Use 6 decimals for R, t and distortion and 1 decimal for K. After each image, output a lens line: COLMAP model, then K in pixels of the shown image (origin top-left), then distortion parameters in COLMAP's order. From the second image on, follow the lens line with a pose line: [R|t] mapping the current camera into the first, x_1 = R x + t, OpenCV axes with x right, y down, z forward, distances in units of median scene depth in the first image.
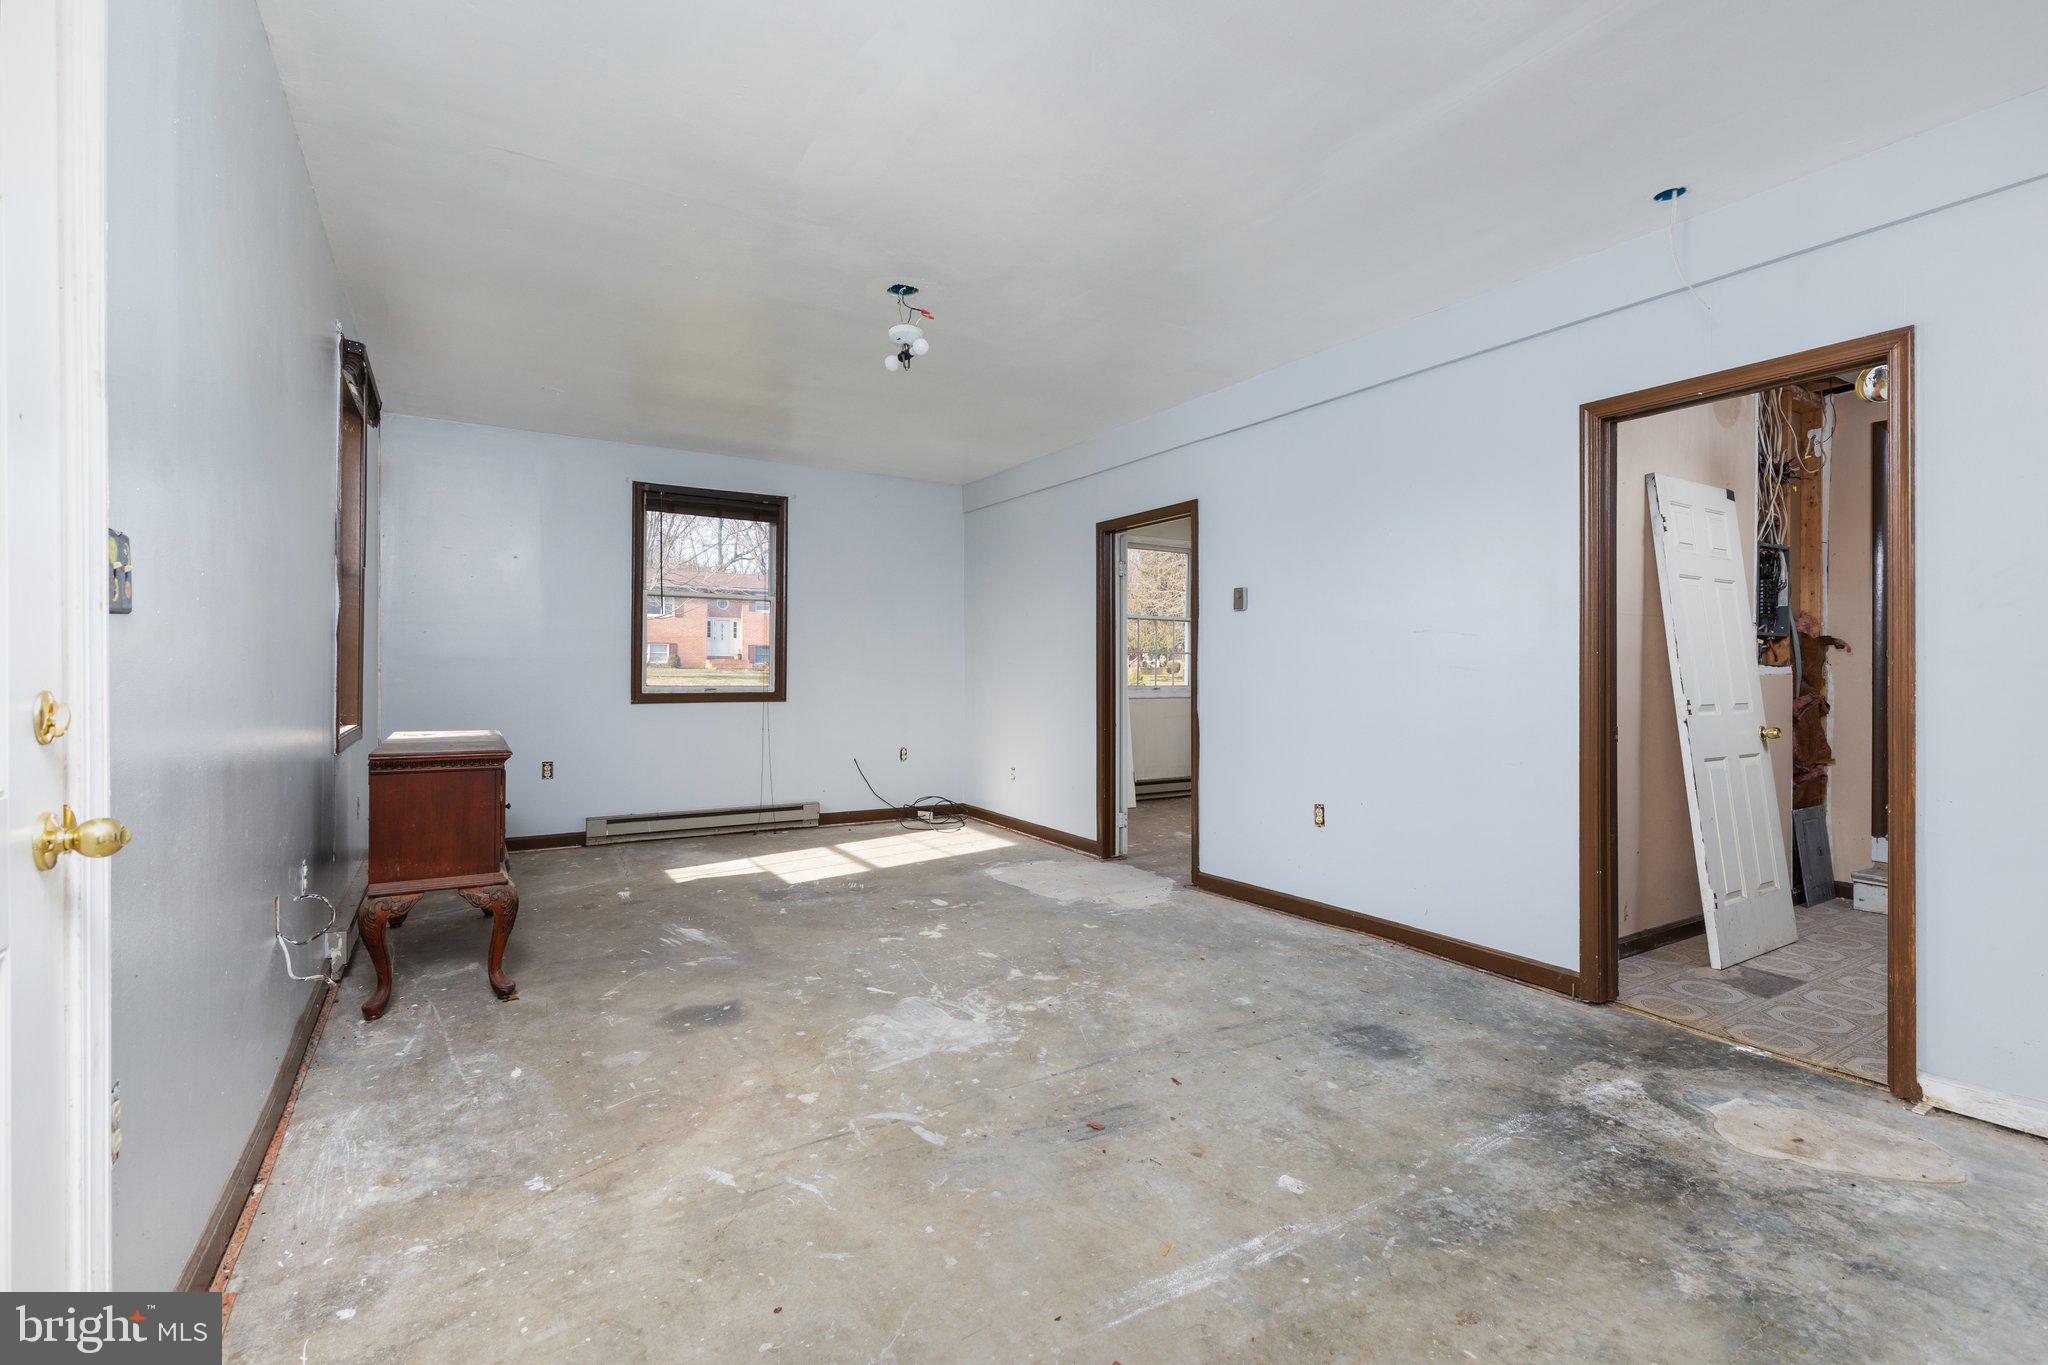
lens RADIAL K [[930.8, 0, 1024.1], [0, 930.8, 677.4], [0, 0, 1]] dist [0.009076, -0.000082]
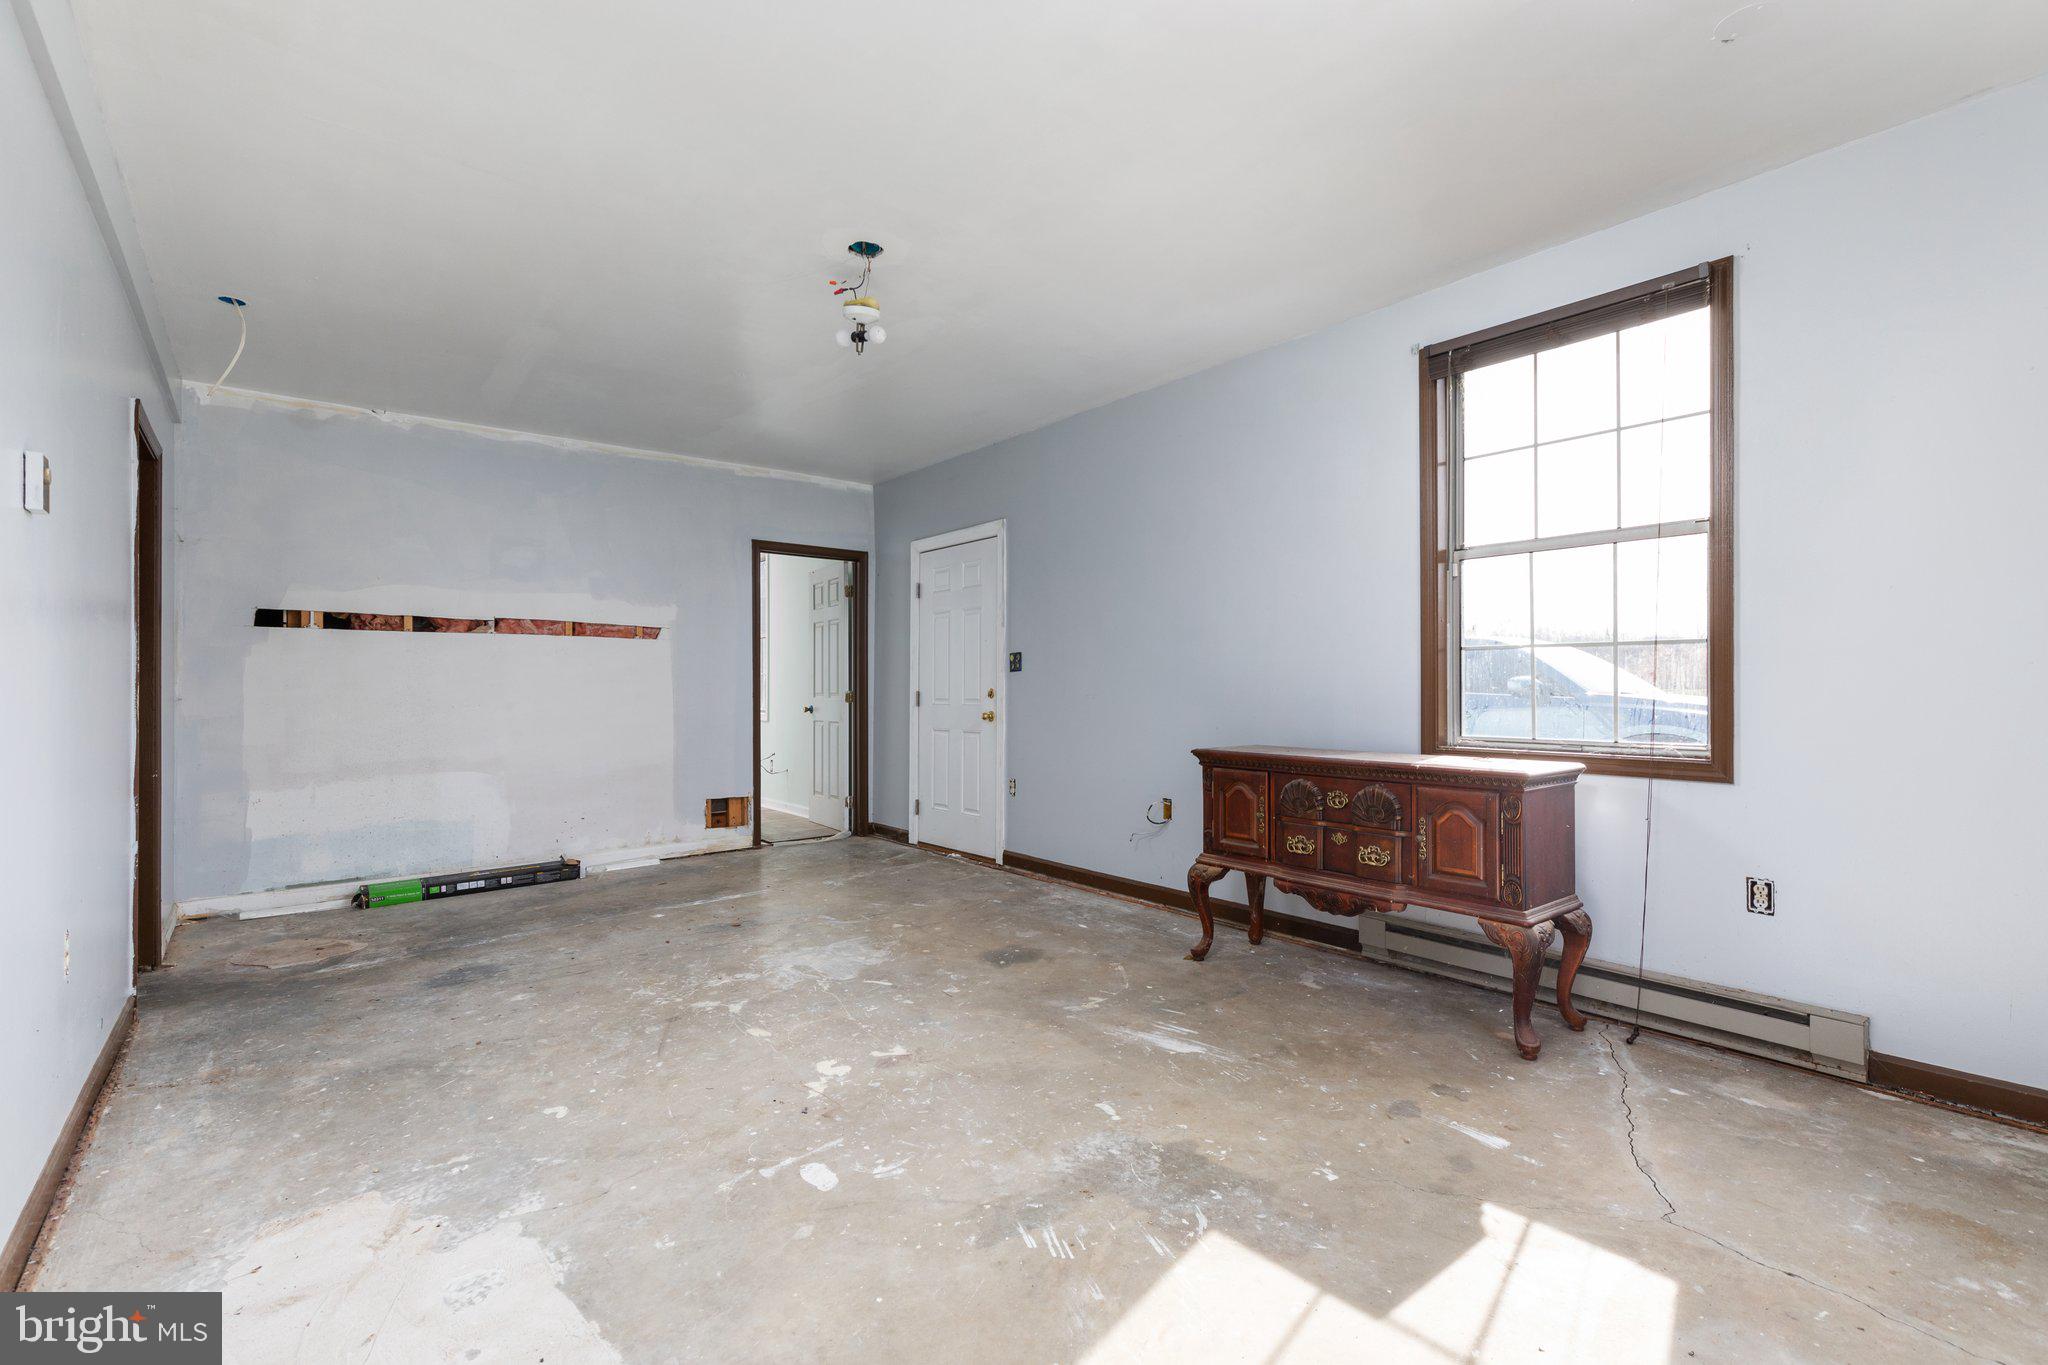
lens RADIAL K [[930.8, 0, 1025.8], [0, 930.8, 682.5], [0, 0, 1]] dist [0.009076, -0.000082]
pose [[-0.992296, -0.002719, -0.123856, -0.191210], [-0.002567, 0.999996, -0.001387, -0.002568], [0.123860, -0.001058, -0.992299, 2.095499]]
